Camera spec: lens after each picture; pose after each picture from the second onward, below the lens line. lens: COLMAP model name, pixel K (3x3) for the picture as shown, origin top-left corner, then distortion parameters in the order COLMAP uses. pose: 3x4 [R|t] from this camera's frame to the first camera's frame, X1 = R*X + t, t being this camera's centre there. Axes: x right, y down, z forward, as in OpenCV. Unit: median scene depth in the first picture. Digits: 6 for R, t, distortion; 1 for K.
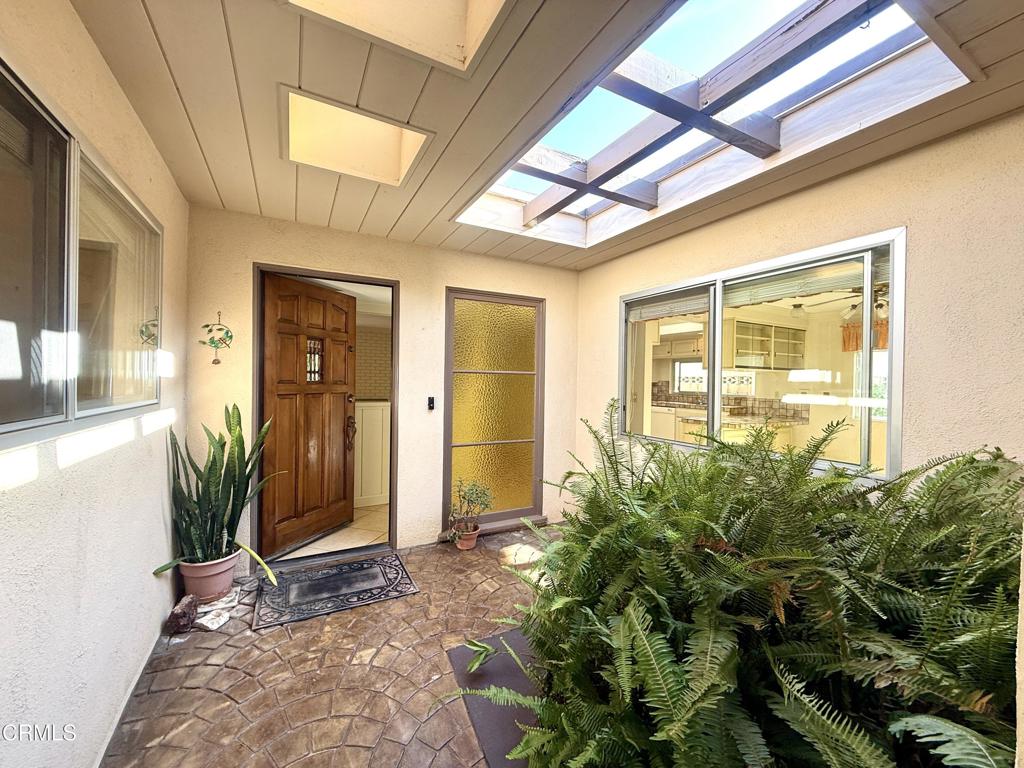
lens RADIAL K [[407.9, 0, 509.8], [0, 407.9, 383.3], [0, 0, 1]] dist [0.000055, -0.000035]
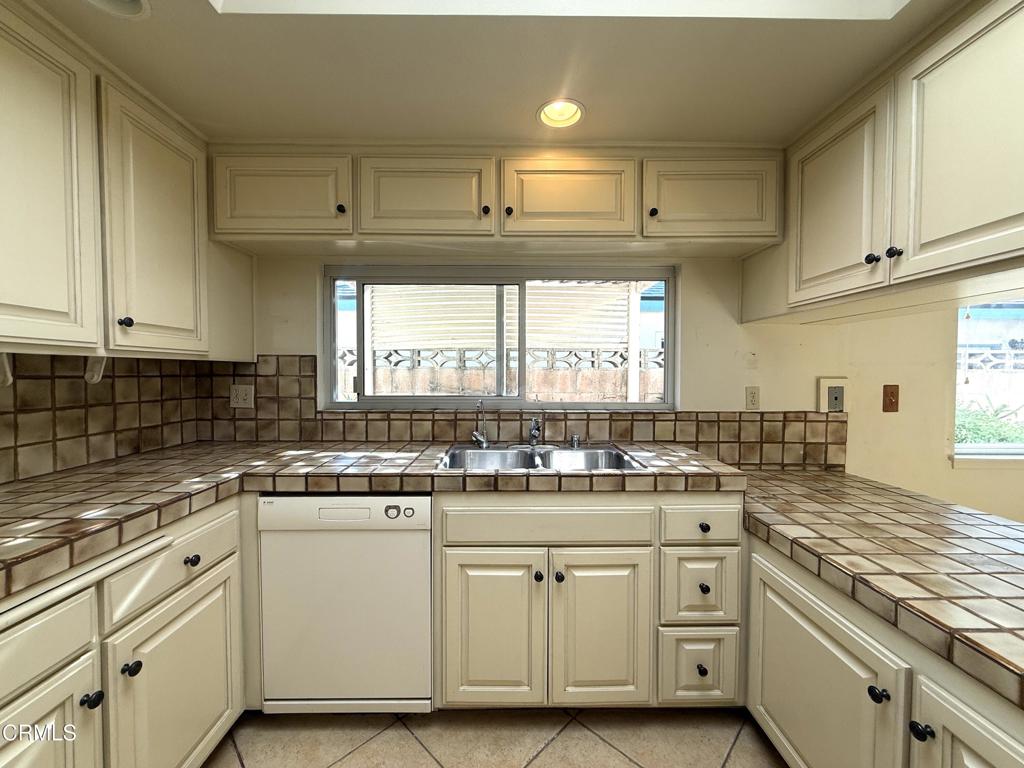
lens RADIAL K [[407.9, 0, 509.8], [0, 407.9, 383.3], [0, 0, 1]] dist [0.000055, -0.000035]
pose [[0.463183, -0.038007, 0.885447, 0.242881], [0.012750, 0.999262, 0.036223, 0.003652], [-0.886171, -0.005488, 0.463326, 0.819229]]
